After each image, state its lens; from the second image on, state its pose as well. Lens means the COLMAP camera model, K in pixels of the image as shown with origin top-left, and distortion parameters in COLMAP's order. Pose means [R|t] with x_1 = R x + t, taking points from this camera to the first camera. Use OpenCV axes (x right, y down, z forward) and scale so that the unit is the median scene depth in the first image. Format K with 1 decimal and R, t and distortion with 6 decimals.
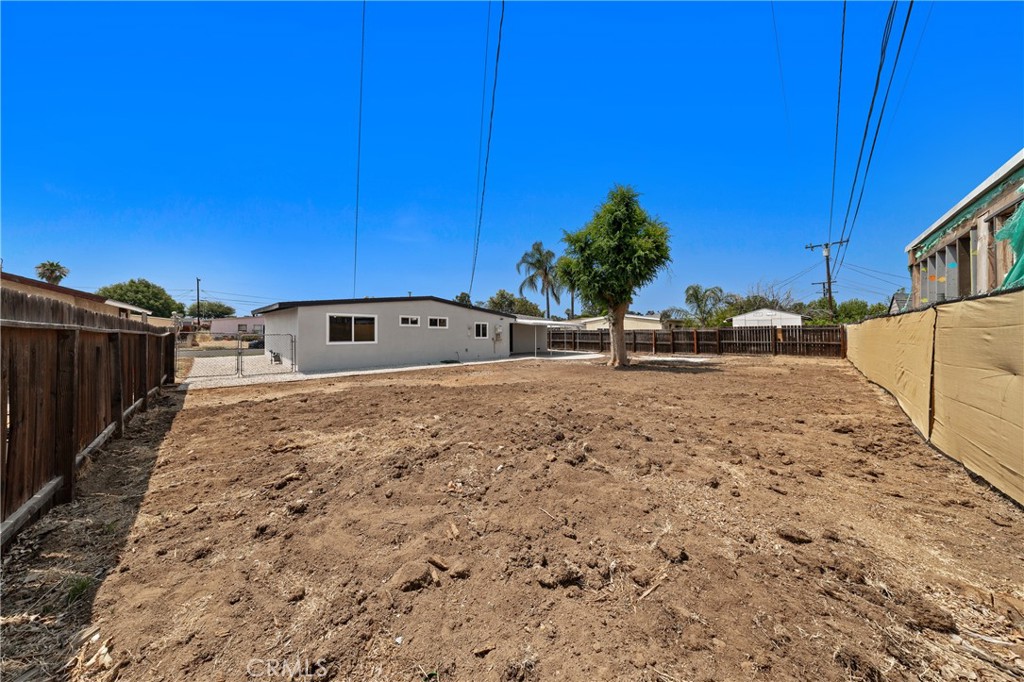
lens RADIAL K [[296.7, 0, 515.2], [0, 296.7, 333.4], [0, 0, 1]] dist [0.000294, 0.000027]
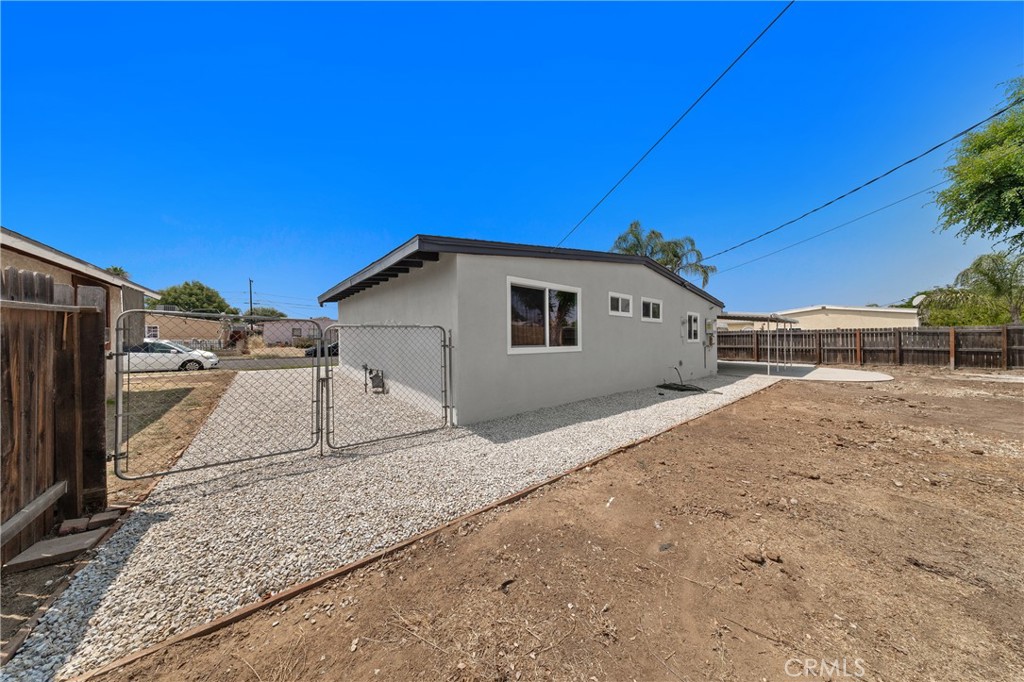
lens RADIAL K [[300.7, 0, 512.0], [0, 300.7, 341.0], [0, 0, 1]] dist [0.000208, -0.000006]
pose [[0.993738, -0.004424, -0.111649, -0.392074], [0.004690, 0.999987, 0.002124, 0.013058], [0.111639, -0.002634, 0.993745, 0.397733]]
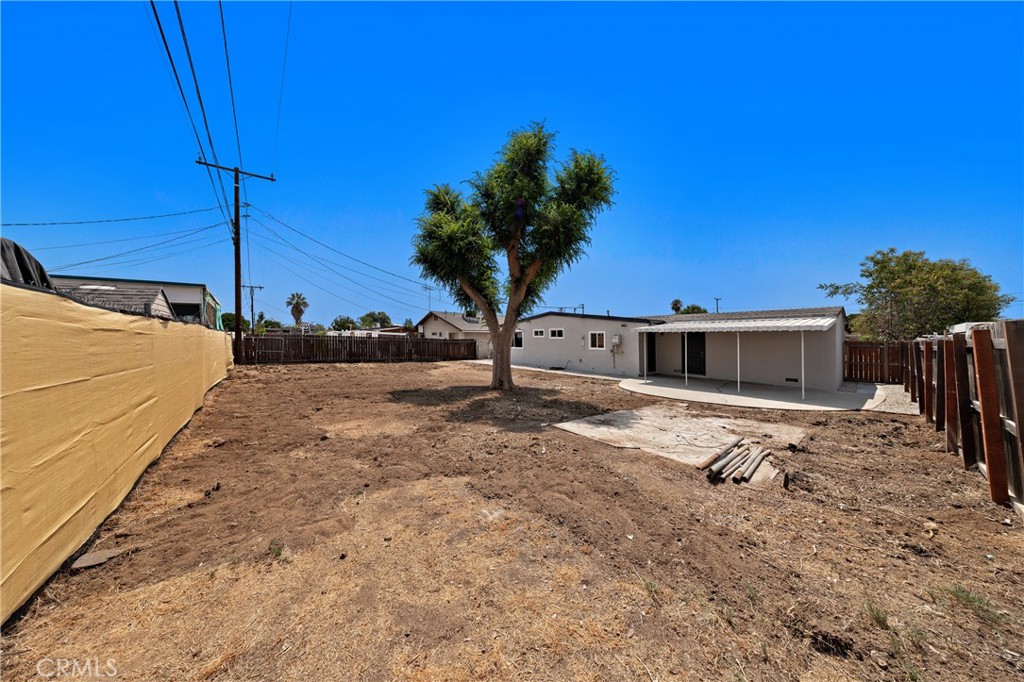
lens RADIAL K [[300.7, 0, 512.0], [0, 300.7, 341.0], [0, 0, 1]] dist [0.000208, -0.000006]
pose [[-0.118708, -0.001820, -0.992928, 0.811377], [-0.012971, 0.999916, -0.000282, -0.004486], [0.992844, 0.012846, -0.118722, 0.853853]]
